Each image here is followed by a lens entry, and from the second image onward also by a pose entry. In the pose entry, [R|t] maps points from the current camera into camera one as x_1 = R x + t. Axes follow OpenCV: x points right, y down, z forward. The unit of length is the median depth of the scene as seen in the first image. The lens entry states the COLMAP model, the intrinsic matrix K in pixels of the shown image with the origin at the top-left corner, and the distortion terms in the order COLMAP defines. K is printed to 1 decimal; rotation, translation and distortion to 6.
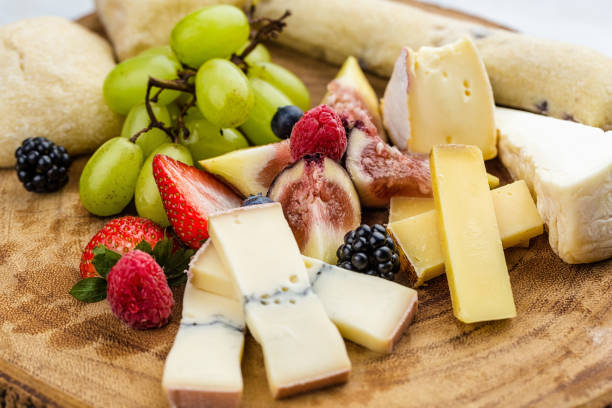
lens RADIAL K [[2135.8, 0, 306.0], [0, 2135.8, 204.0], [0, 0, 1]] dist [0.778728, 1.882850]
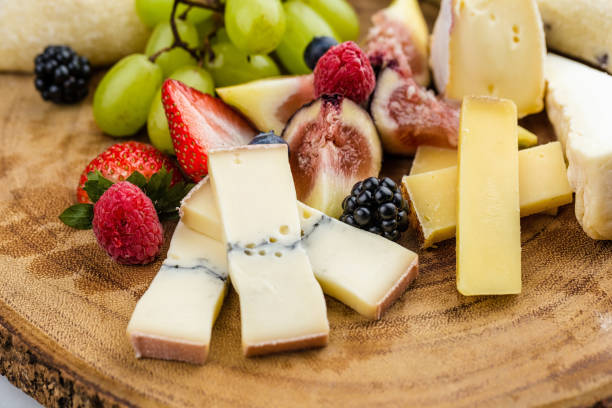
lens RADIAL K [[2135.8, 0, 306.0], [0, 2135.8, 204.0], [0, 0, 1]] dist [0.778728, 1.882850]
pose [[0.987756, 0.098870, -0.120674, 0.111676], [-0.090435, 0.993187, 0.073494, -0.044268], [0.127118, -0.061681, 0.989968, 0.074283]]
